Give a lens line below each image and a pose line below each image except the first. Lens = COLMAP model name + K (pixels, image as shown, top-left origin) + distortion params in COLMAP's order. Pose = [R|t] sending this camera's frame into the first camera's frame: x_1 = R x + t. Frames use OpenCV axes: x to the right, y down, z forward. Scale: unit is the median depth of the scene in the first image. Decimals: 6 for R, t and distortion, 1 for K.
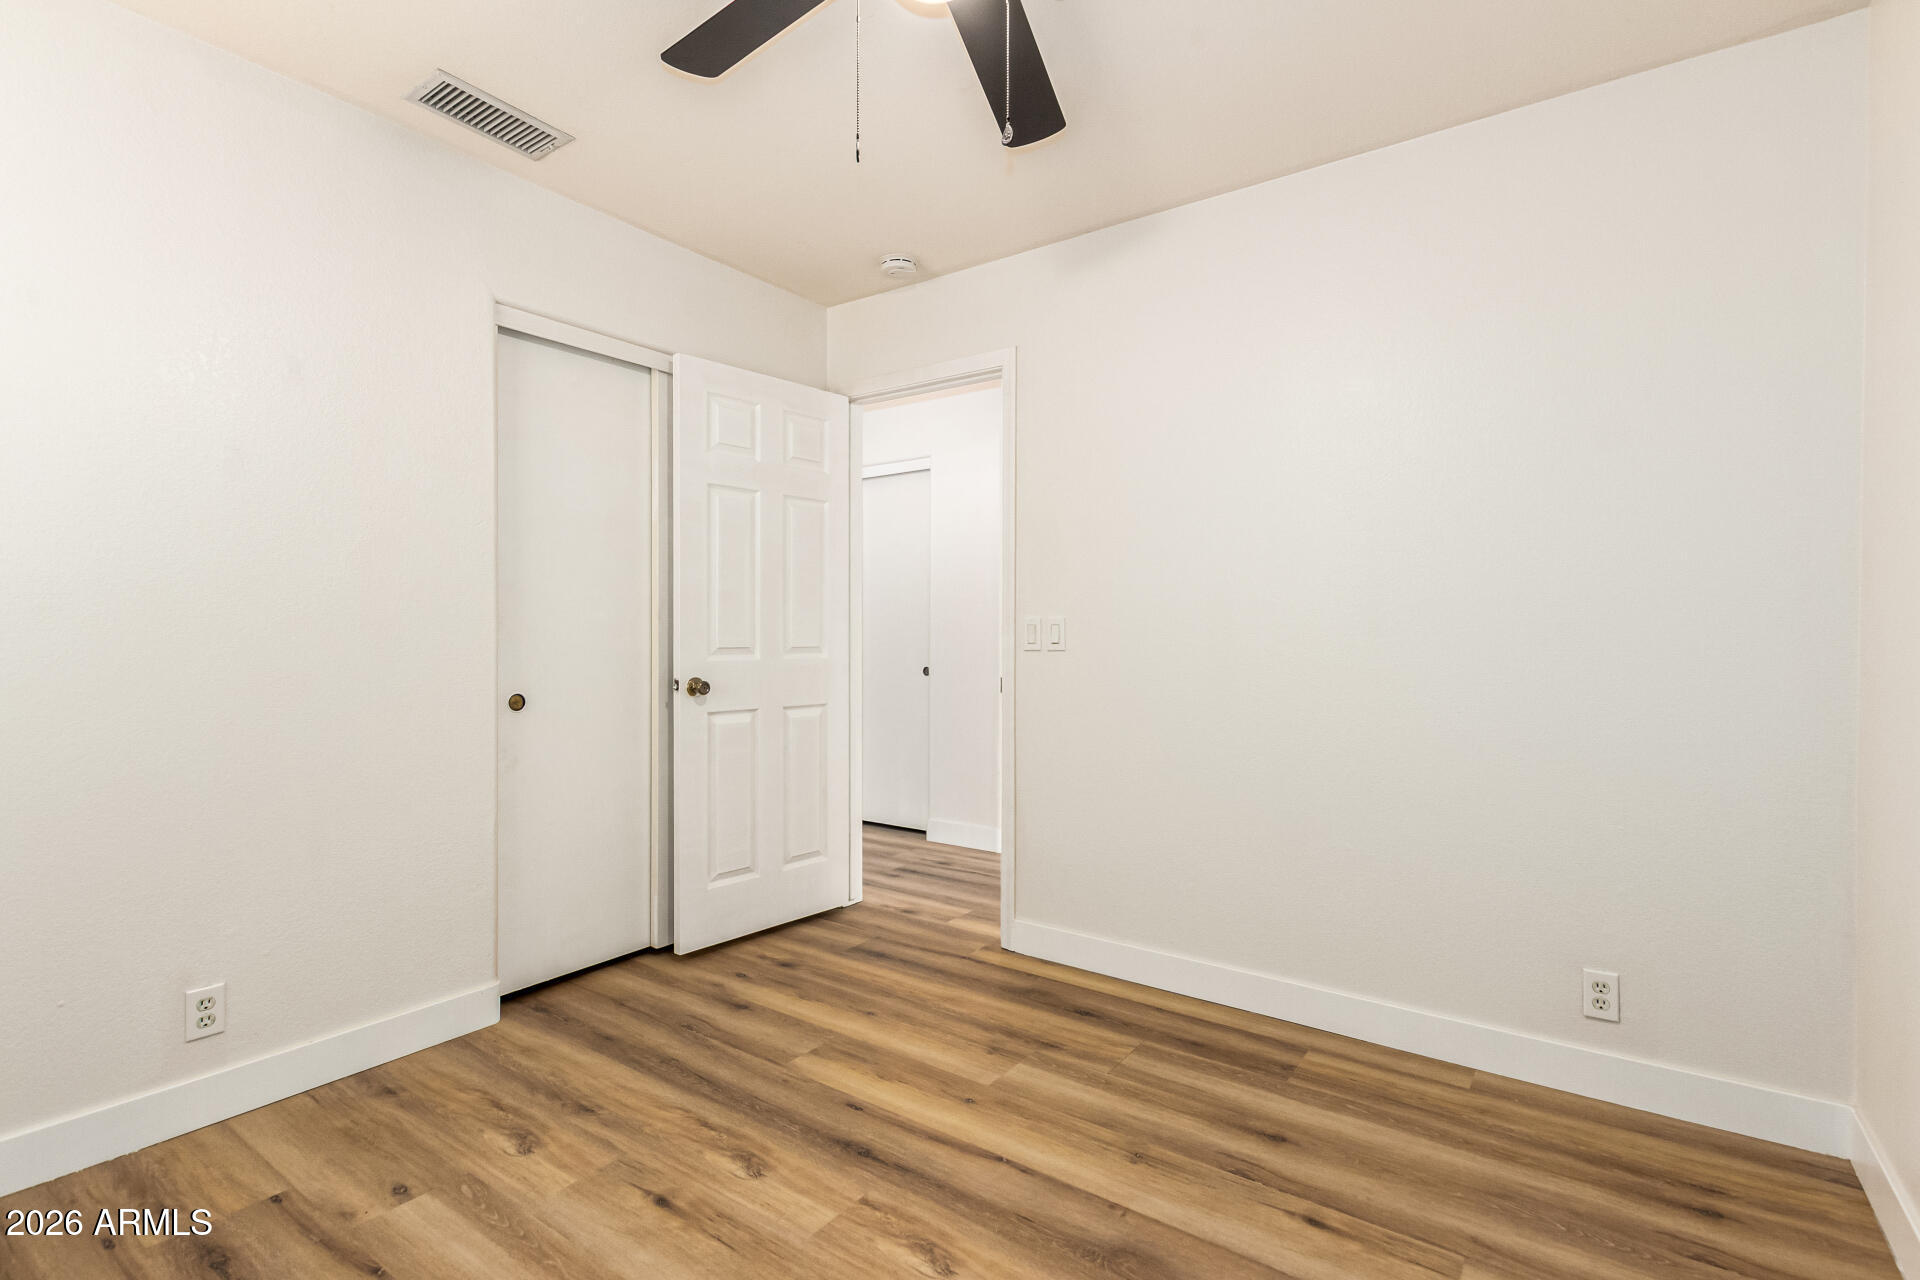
lens RADIAL K [[908.2, 0, 960.0], [0, 908.2, 640.0], [0, 0, 1]] dist [0.027169, 0.000099]
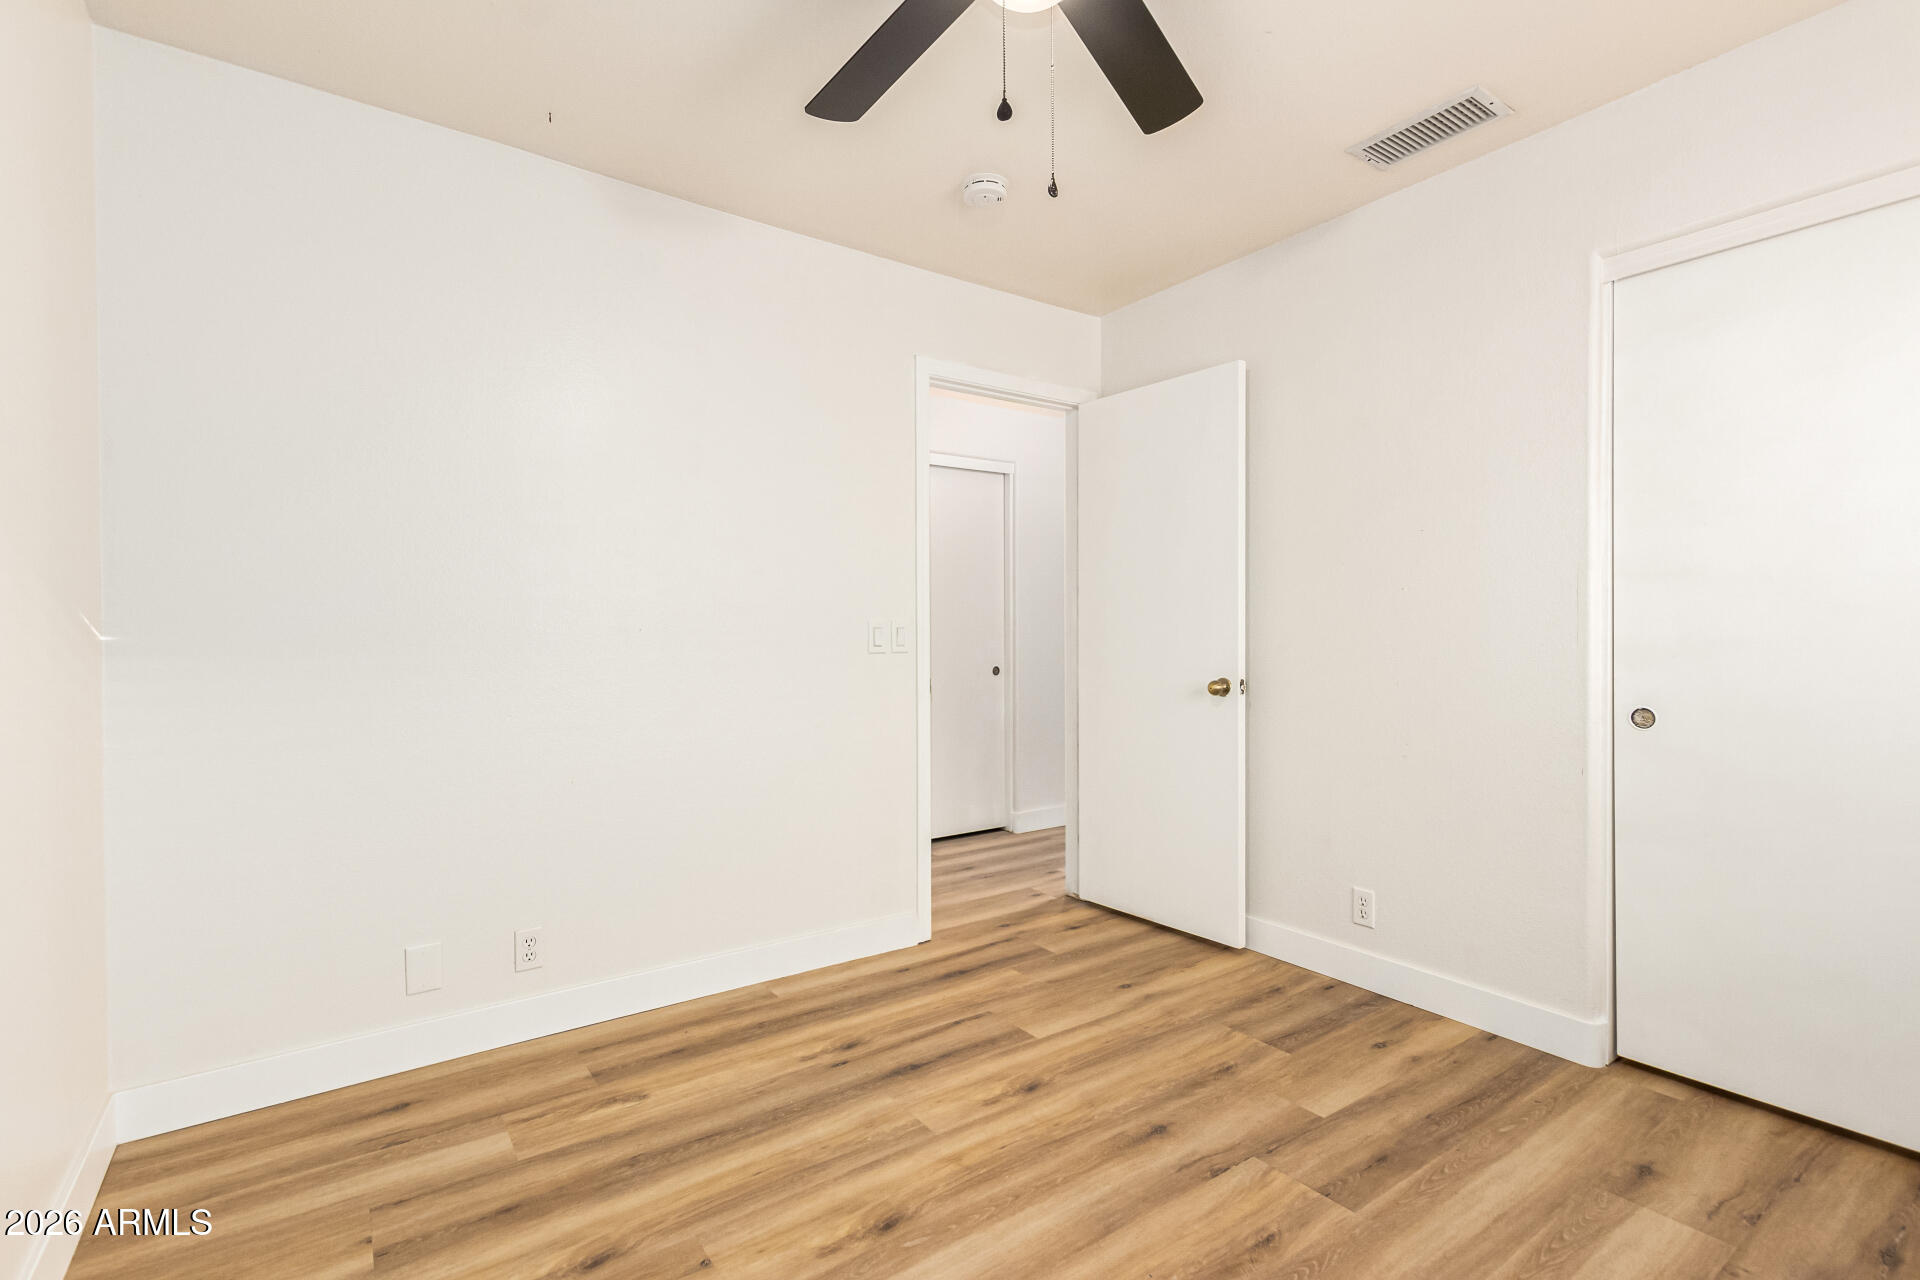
lens RADIAL K [[893.6, 0, 960.0], [0, 893.6, 640.0], [0, 0, 1]] dist [0.001728, 0.000077]
pose [[0.320310, -0.009139, 0.947269, -0.949586], [0.014071, 0.999889, 0.004888, -0.005618], [-0.947208, 0.011763, 0.320403, 0.683591]]
